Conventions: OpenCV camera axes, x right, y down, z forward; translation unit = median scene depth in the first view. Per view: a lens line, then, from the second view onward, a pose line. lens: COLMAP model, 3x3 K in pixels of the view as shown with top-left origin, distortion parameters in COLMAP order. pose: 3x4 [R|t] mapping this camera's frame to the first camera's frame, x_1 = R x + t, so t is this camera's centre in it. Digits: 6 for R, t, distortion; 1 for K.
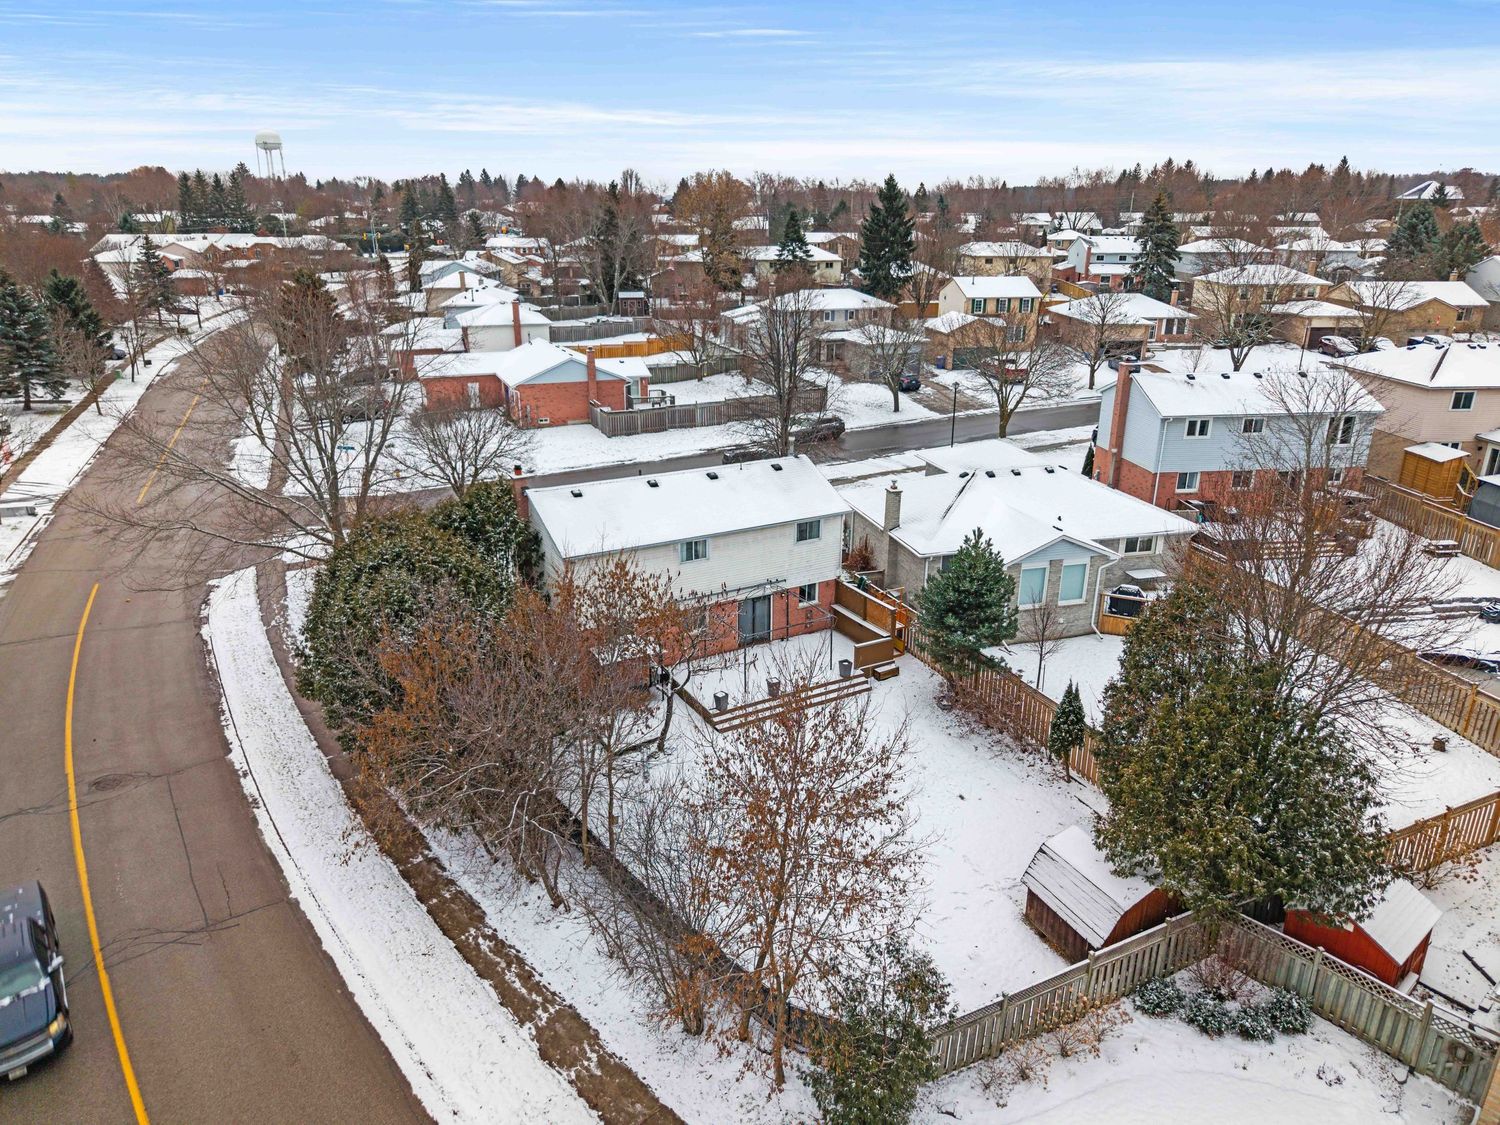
lens RADIAL K [[1008.3, 0, 744.7], [0, 1008.3, 564.7], [0, 0, 1]] dist [0.005953, -0.003601]
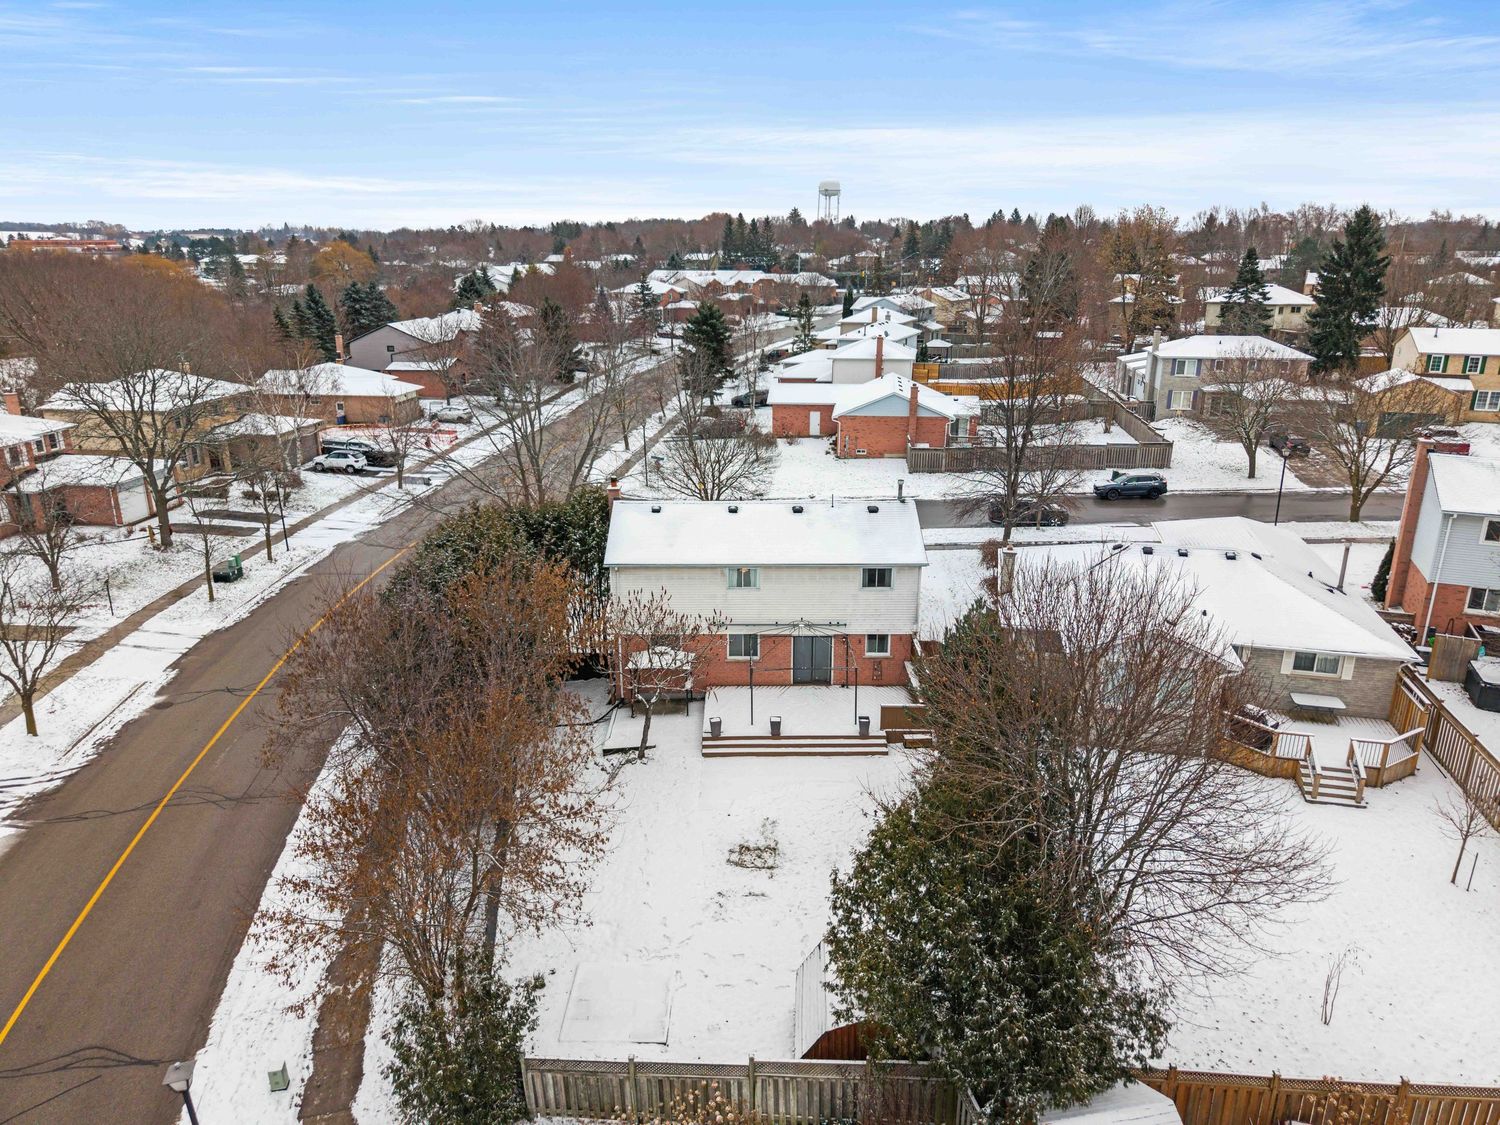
lens RADIAL K [[1020.8, 0, 746.4], [0, 1020.8, 536.1], [0, 0, 1]] dist [0.002716, -0.002454]
pose [[0.869761, 0.131261, -0.475695, 0.272188], [-0.161036, 0.986699, -0.022175, -0.020706], [0.466458, 0.095891, 0.879331, 0.055929]]
